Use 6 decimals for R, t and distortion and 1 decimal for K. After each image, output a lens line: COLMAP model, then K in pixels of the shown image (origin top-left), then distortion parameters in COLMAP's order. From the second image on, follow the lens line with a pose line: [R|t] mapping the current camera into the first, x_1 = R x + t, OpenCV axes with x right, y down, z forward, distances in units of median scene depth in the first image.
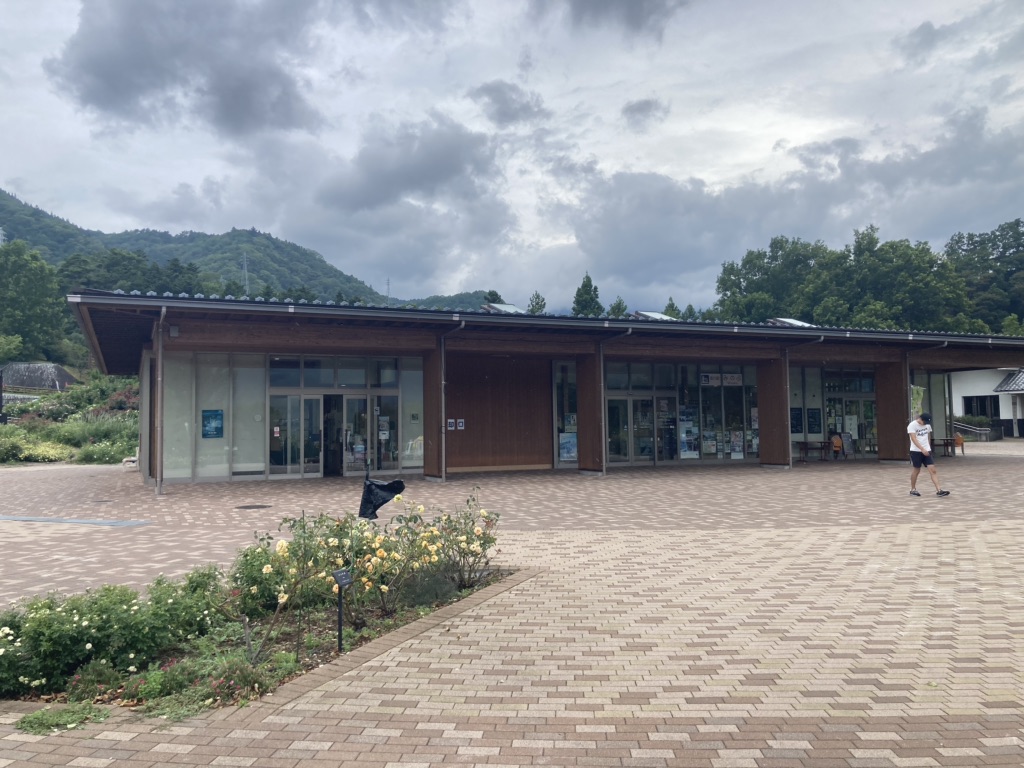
lens RADIAL K [[808.5, 0, 512.0], [0, 808.5, 384.0], [0, 0, 1]] dist [-0.015731, -0.004998]
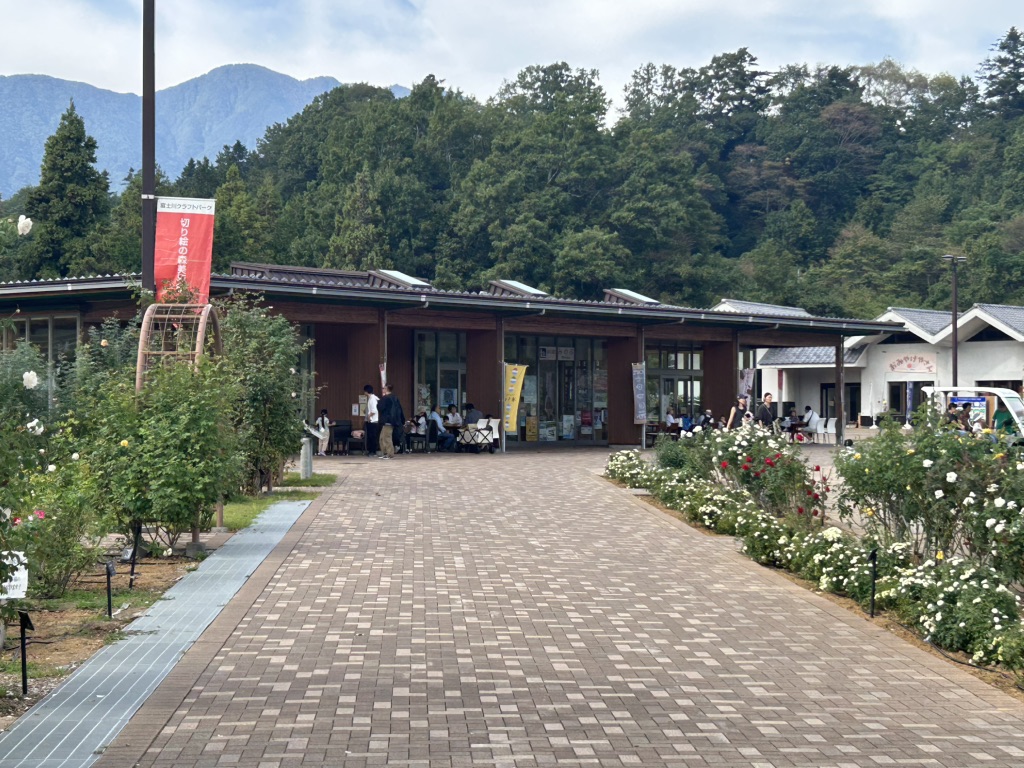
lens RADIAL K [[1815.9, 0, 512.0], [0, 1815.9, 384.0], [0, 0, 1]] dist [0.107417, -0.247507]
pose [[0.897106, 0.020114, 0.441357, -0.160741], [-0.037753, 0.998799, 0.031218, -0.007696], [-0.440199, -0.044668, 0.896788, -0.190366]]
